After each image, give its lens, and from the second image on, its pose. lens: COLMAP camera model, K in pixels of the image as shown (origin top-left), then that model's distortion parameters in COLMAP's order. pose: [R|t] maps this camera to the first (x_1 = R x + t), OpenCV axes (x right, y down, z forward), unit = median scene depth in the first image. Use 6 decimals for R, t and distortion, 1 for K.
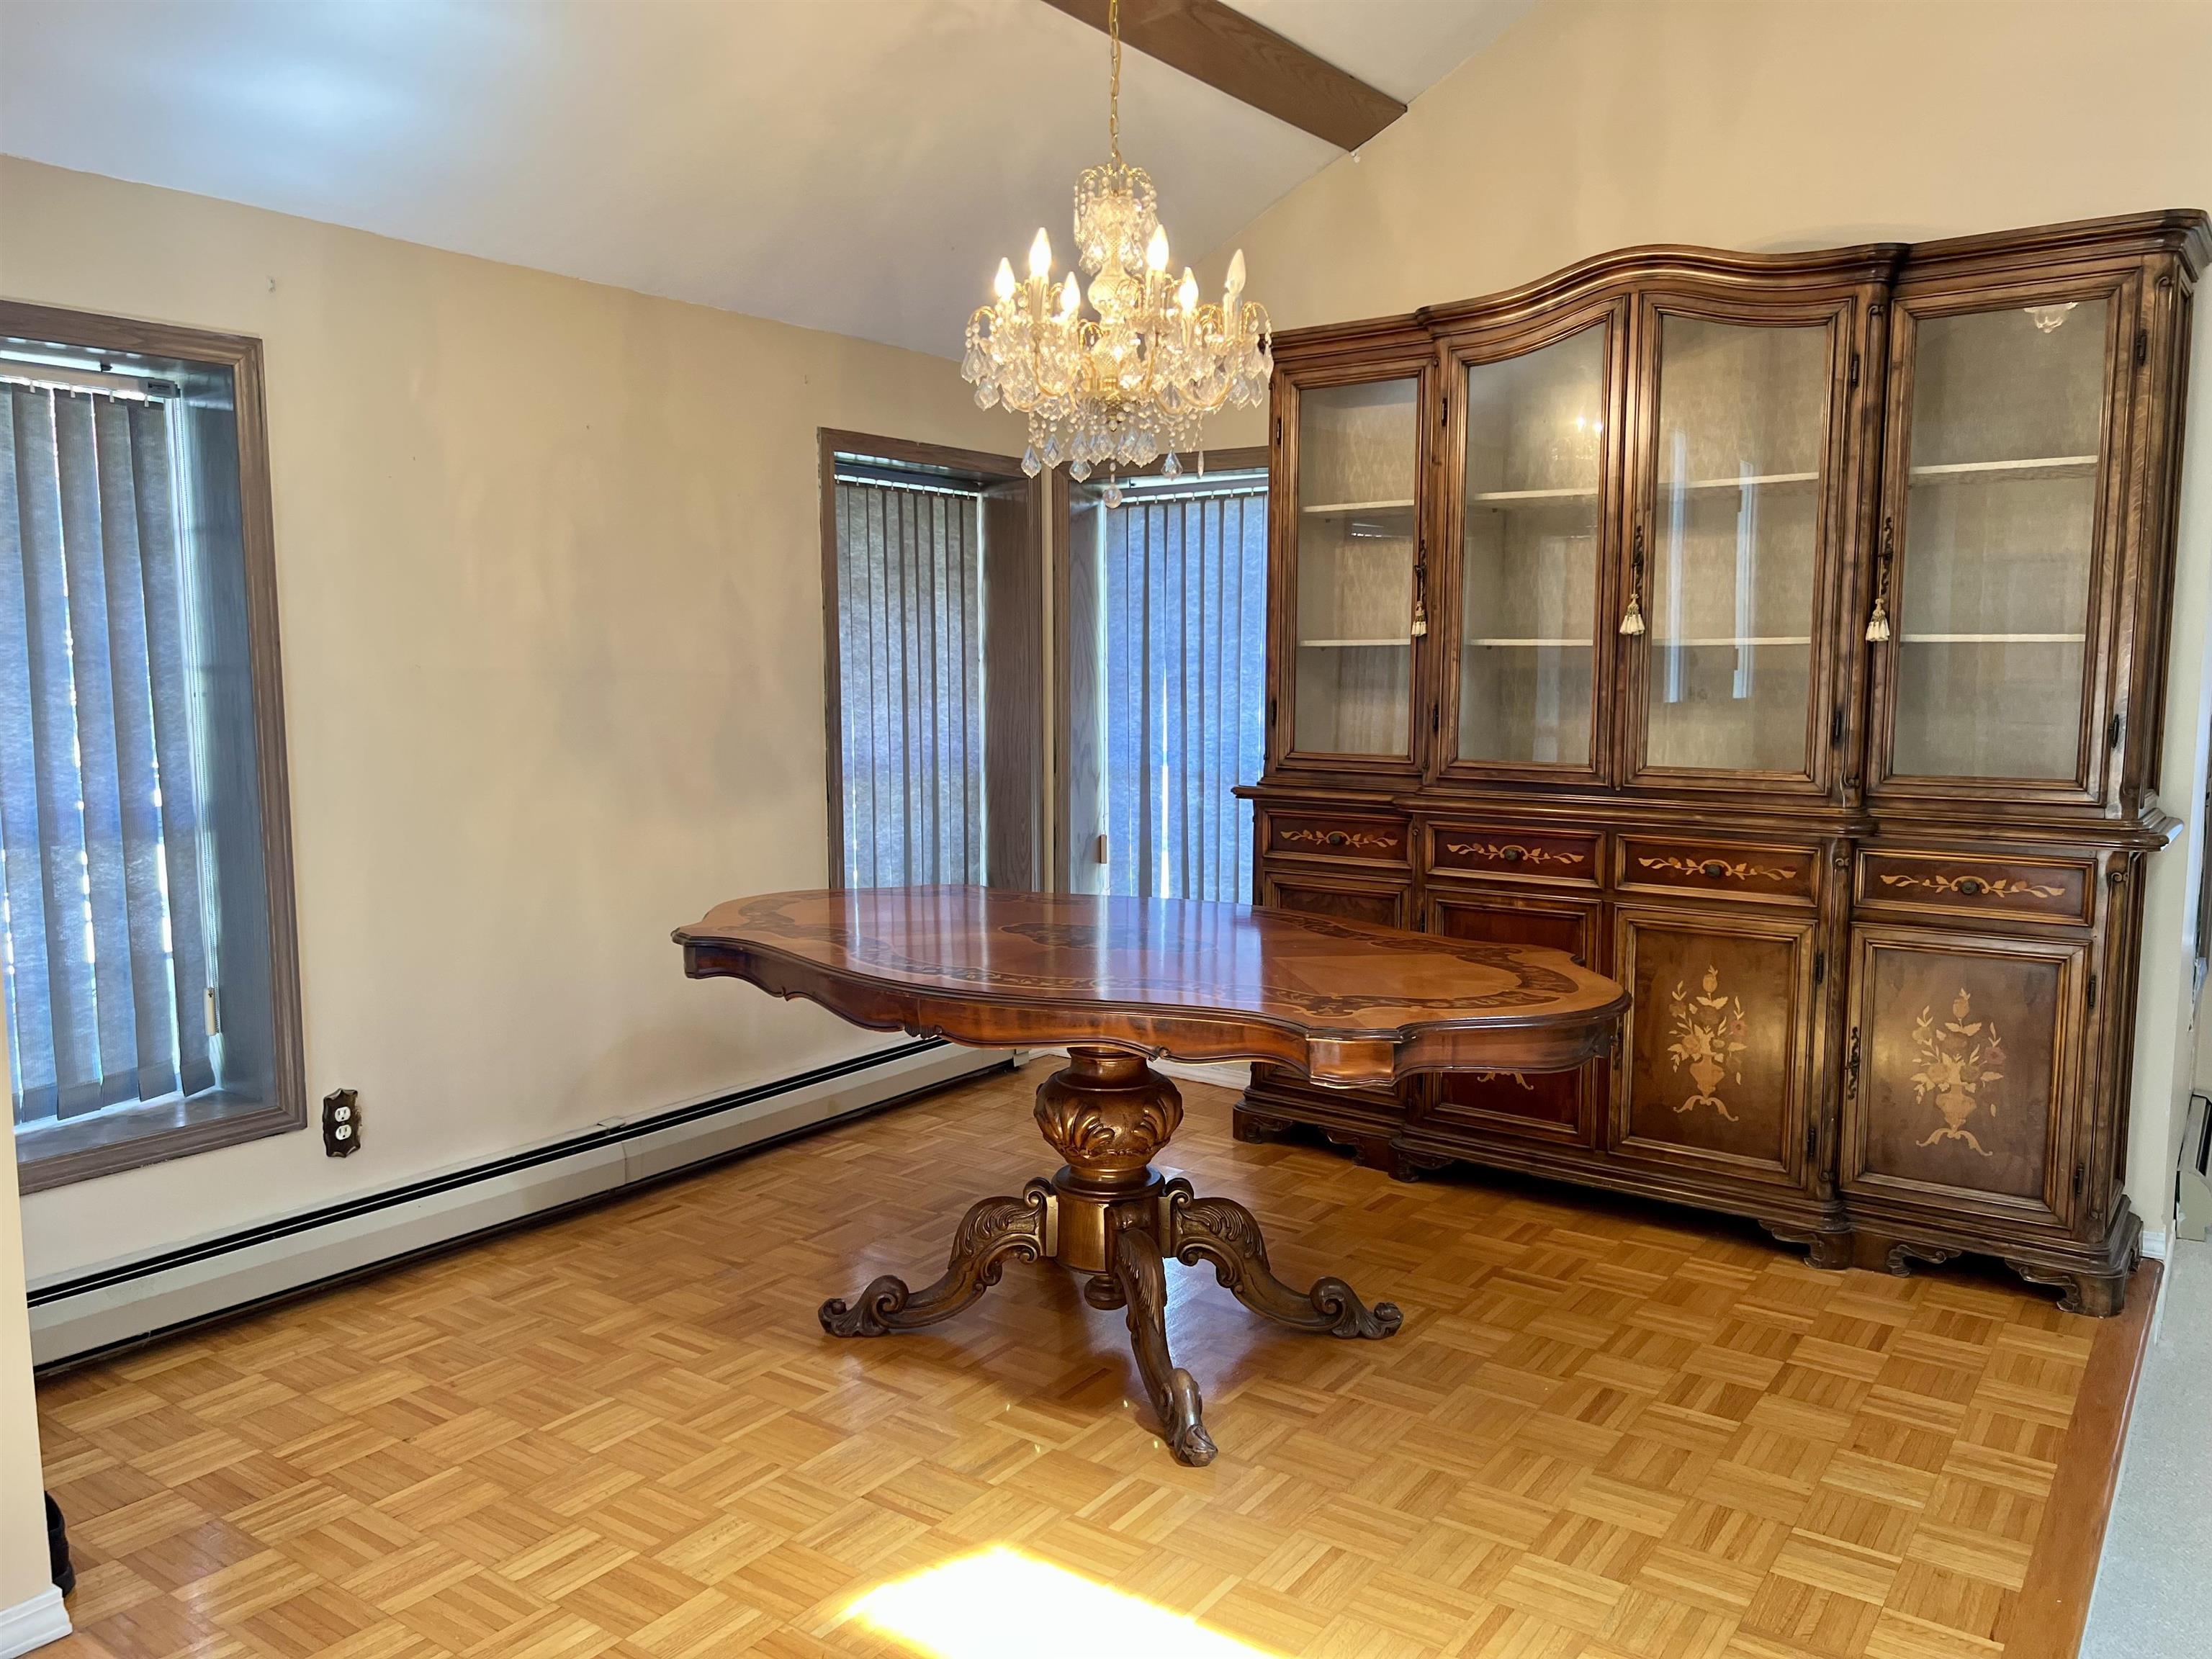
lens RADIAL K [[1647.6, 0, 1106.6], [0, 1647.6, 834.9], [0, 0, 1]] dist [0.059848, -0.064489]
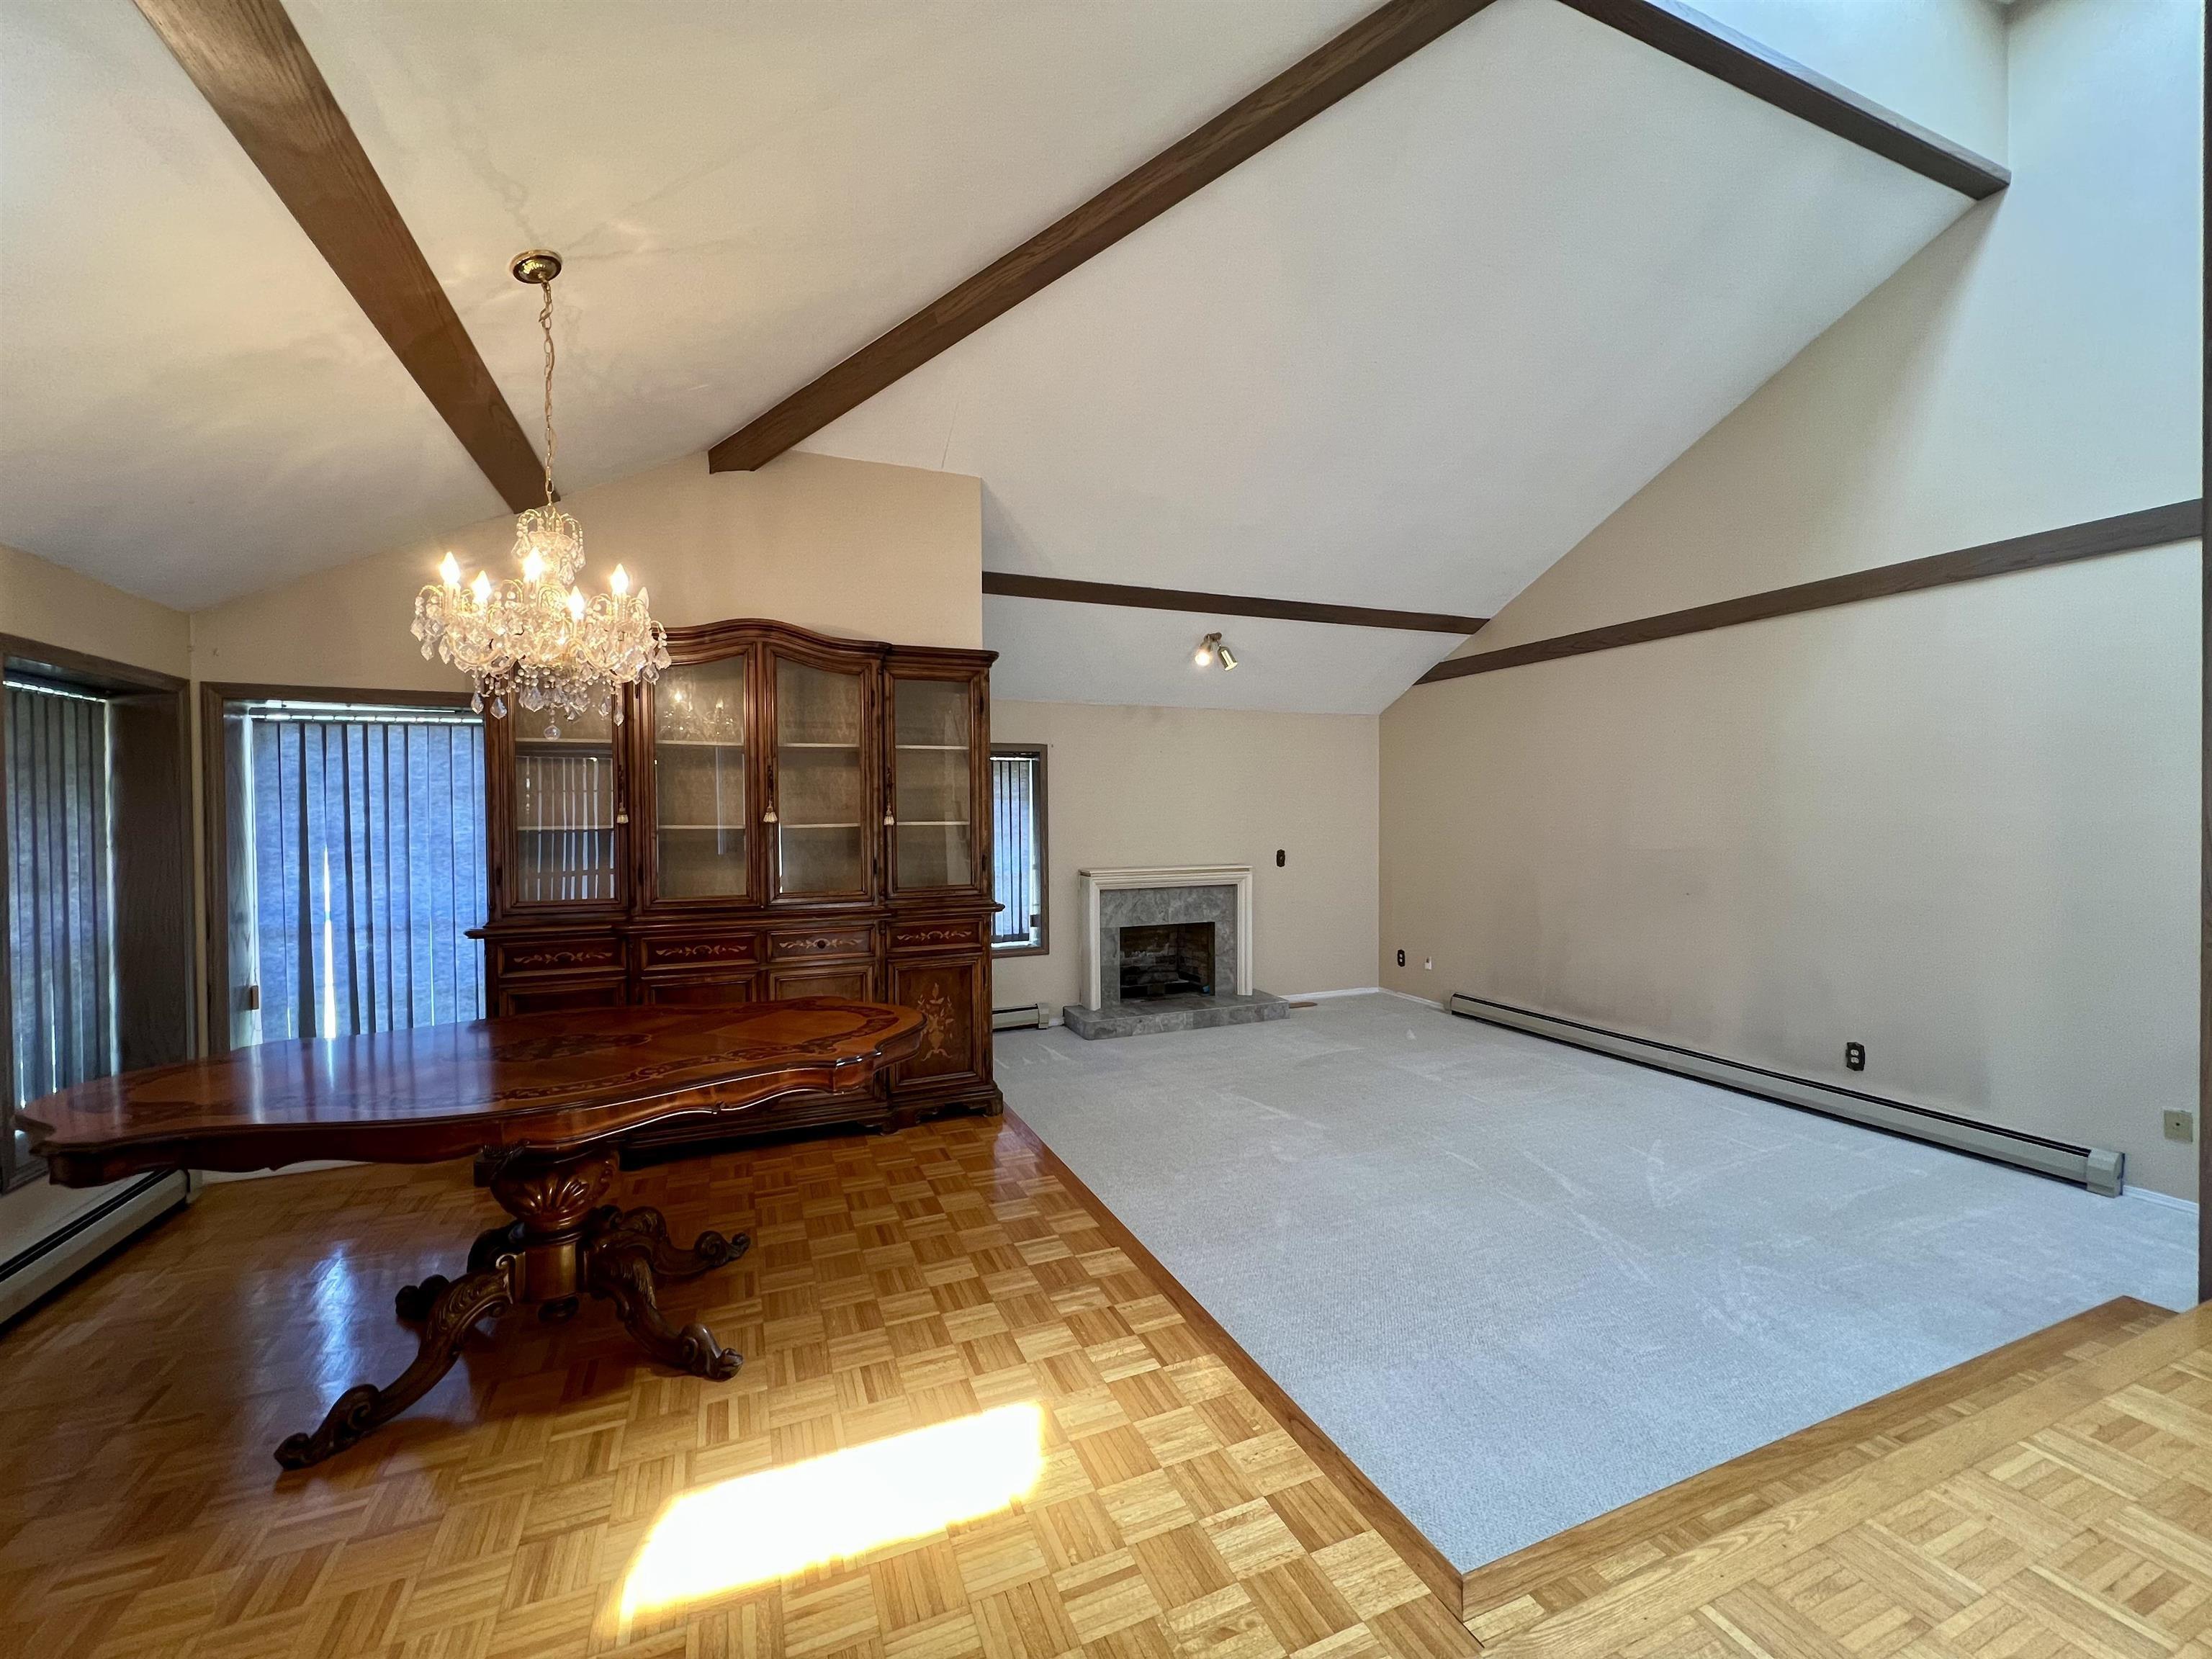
lens RADIAL K [[881.1, 0, 1096.6], [0, 881.1, 822.1], [0, 0, 1]] dist [-0.001710, 0.000553]
pose [[0.532344, -0.012568, 0.846435, -0.293846], [0.101662, 0.993602, -0.049185, -0.033026], [-0.840402, 0.112234, 0.530216, 0.157584]]
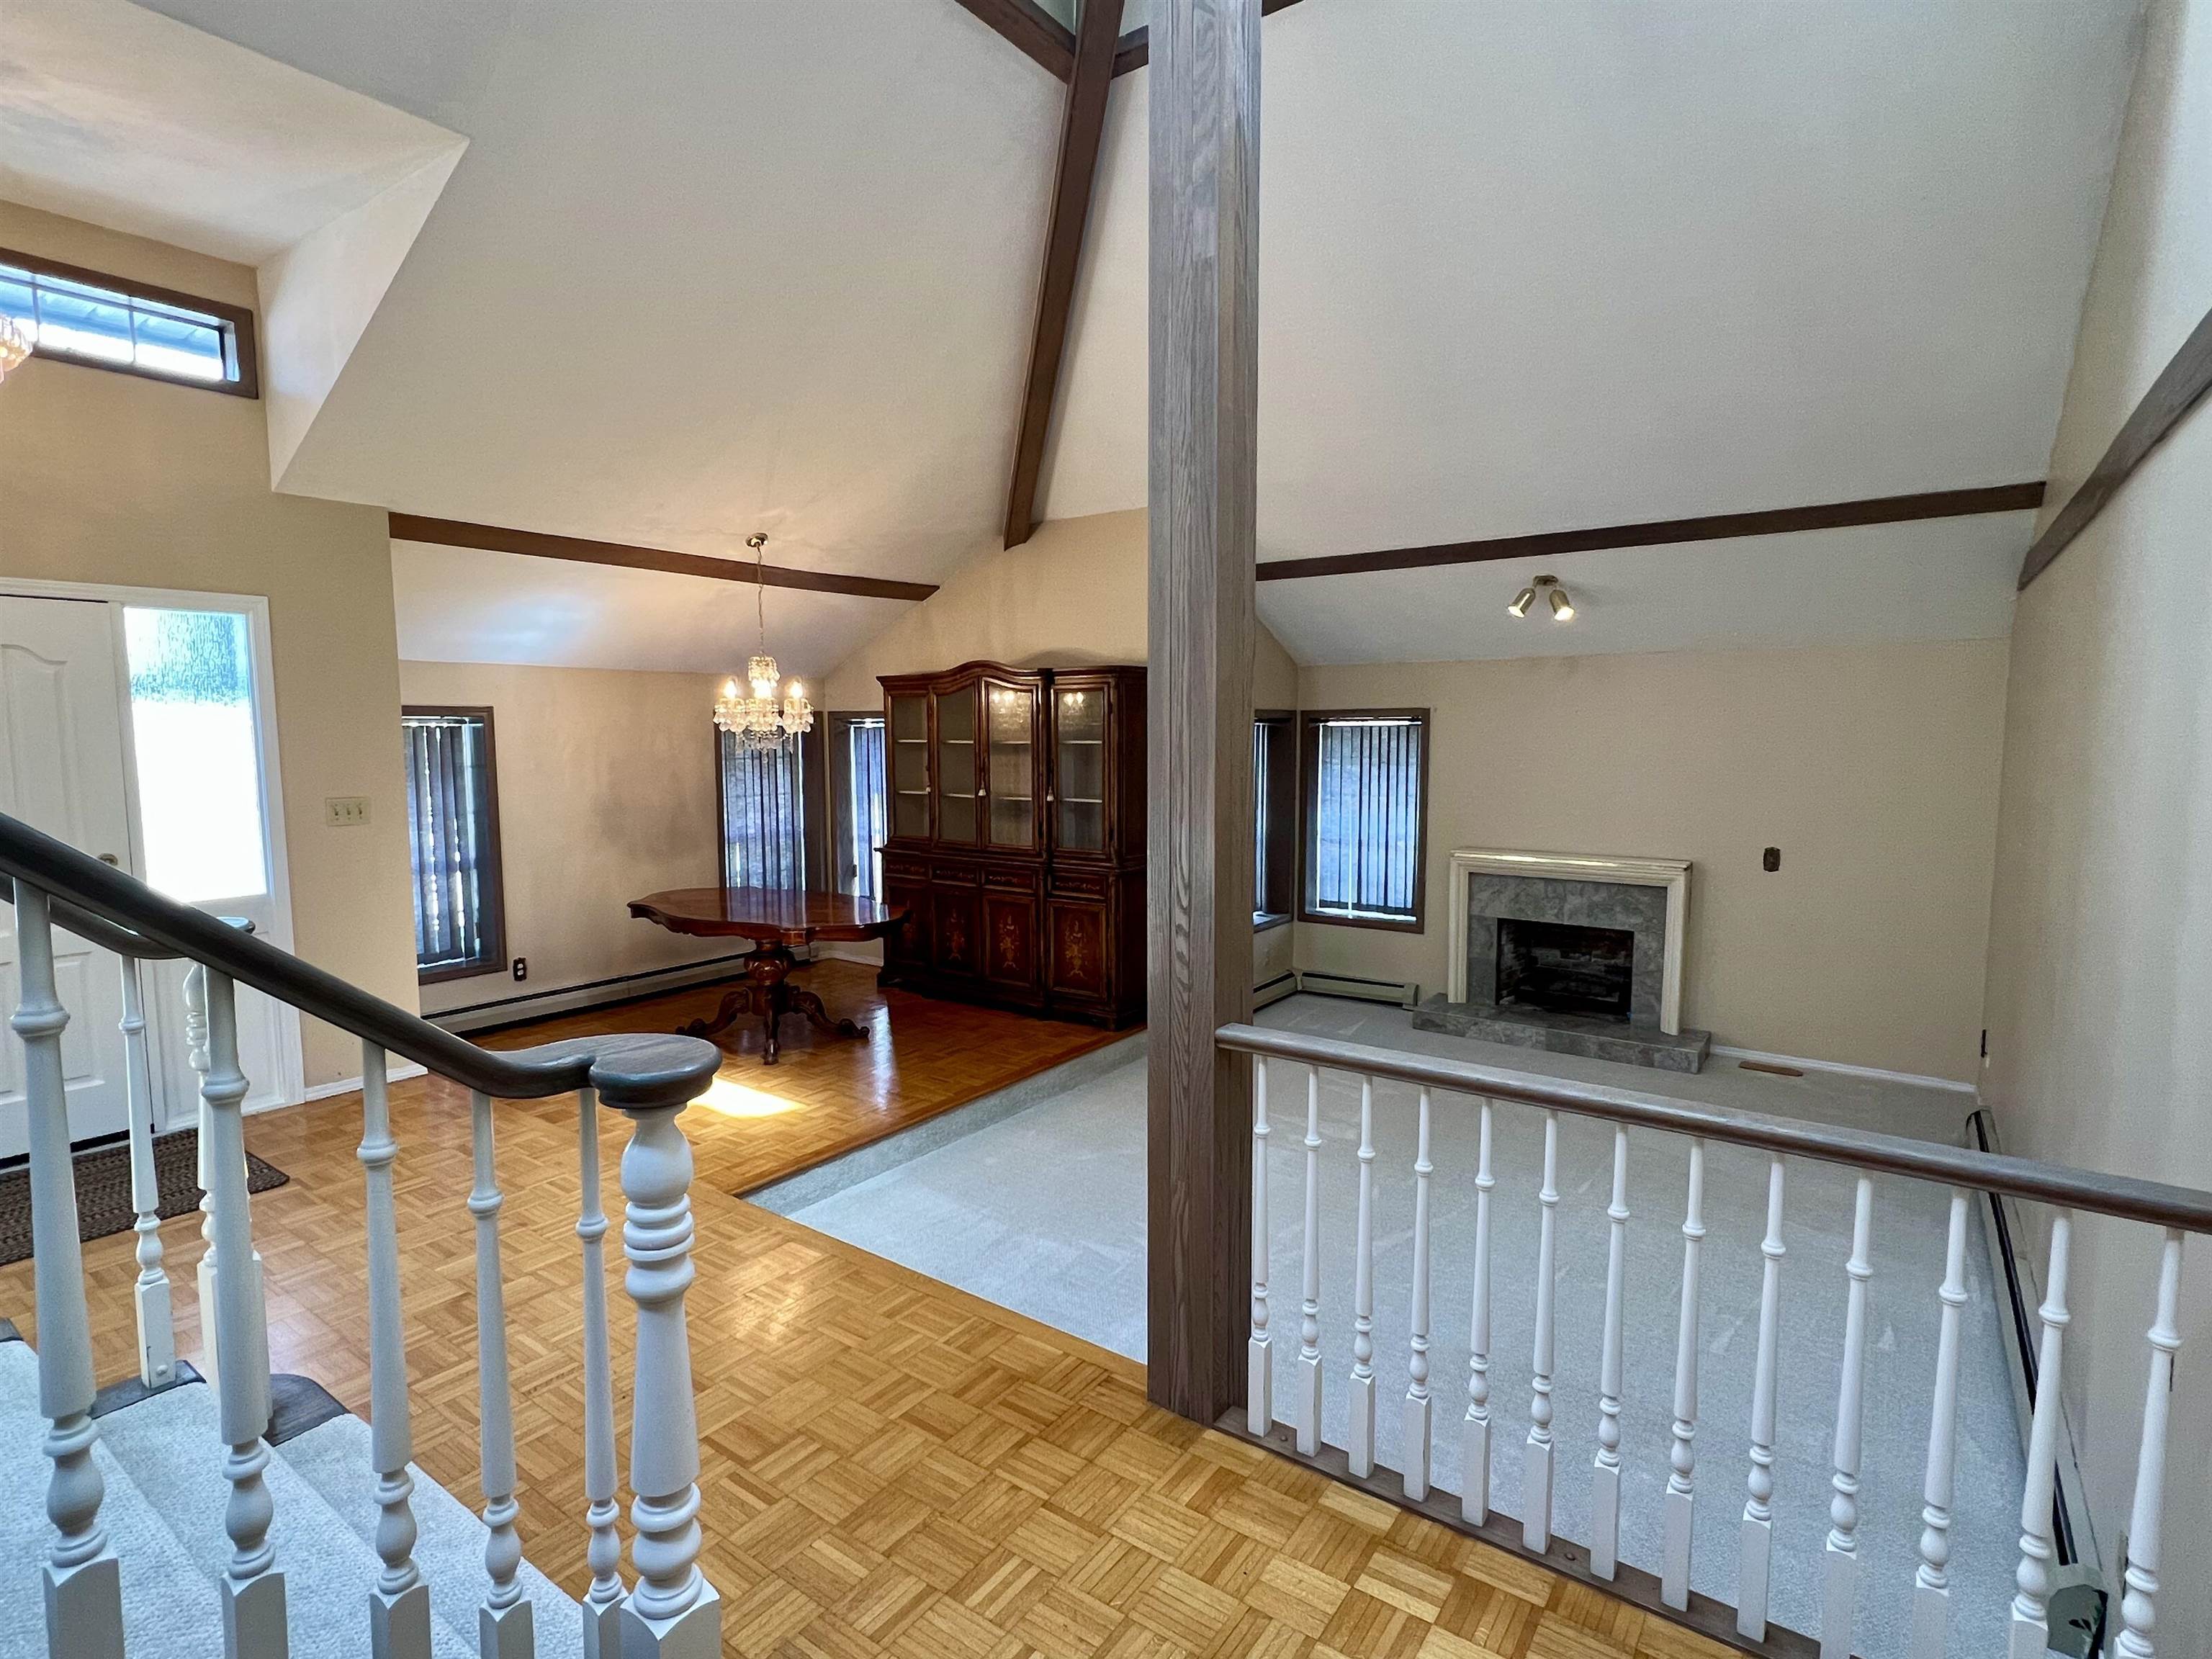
lens RADIAL K [[1103.3, 0, 1093.6], [0, 1103.3, 821.6], [0, 0, 1]] dist [-0.000984, -0.000059]
pose [[0.999975, -0.003263, -0.006321, 0.469416], [0.003099, 0.999661, -0.025850, -0.026522], [0.006403, 0.025830, 0.999646, -0.780928]]
